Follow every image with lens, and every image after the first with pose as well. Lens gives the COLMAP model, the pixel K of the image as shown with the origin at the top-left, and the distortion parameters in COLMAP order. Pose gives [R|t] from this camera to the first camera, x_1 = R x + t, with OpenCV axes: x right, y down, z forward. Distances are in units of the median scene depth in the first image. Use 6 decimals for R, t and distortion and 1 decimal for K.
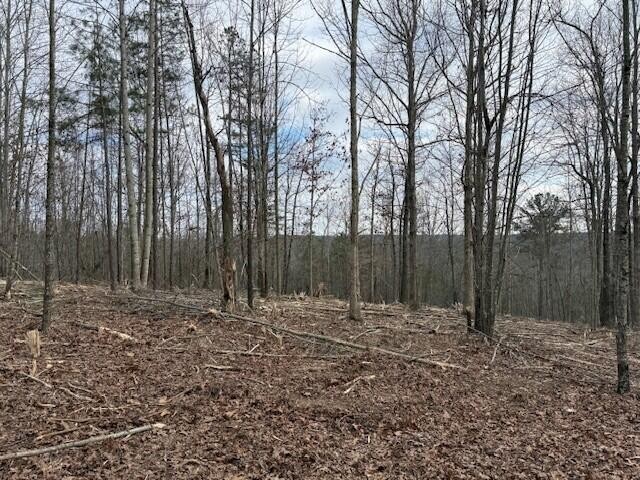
lens RADIAL K [[505.7, 0, 320.0], [0, 505.7, 240.0], [0, 0, 1]] dist [0.058980, -0.095002]
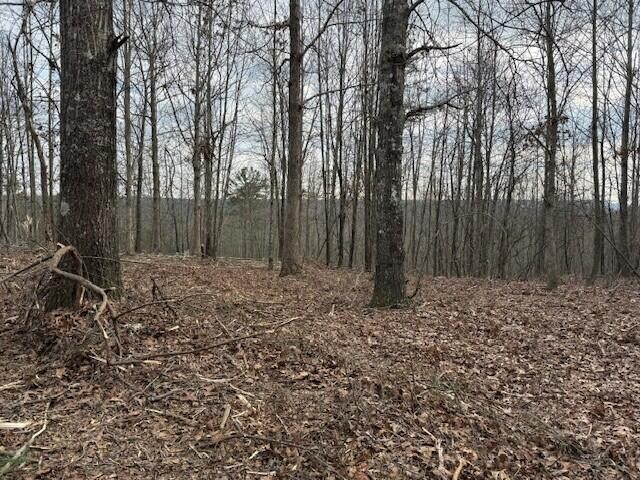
lens RADIAL K [[505.7, 0, 320.0], [0, 505.7, 240.0], [0, 0, 1]] dist [0.058980, -0.095002]
pose [[0.851569, -0.010902, 0.524129, -0.101892], [-0.026723, 0.997581, 0.064168, -0.001033], [-0.523561, -0.068650, 0.849218, -0.253560]]
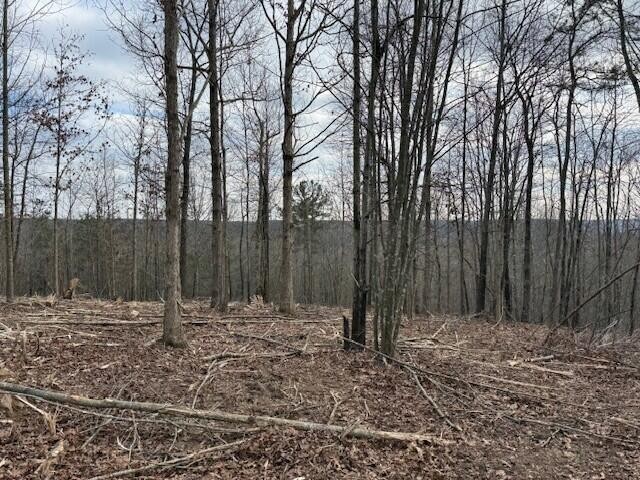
lens RADIAL K [[505.7, 0, 320.0], [0, 505.7, 240.0], [0, 0, 1]] dist [0.058980, -0.095002]
pose [[0.883707, 0.000536, 0.468040, -0.025776], [-0.012652, 0.999661, 0.022744, 0.006480], [-0.467869, -0.026021, 0.883415, 0.159600]]
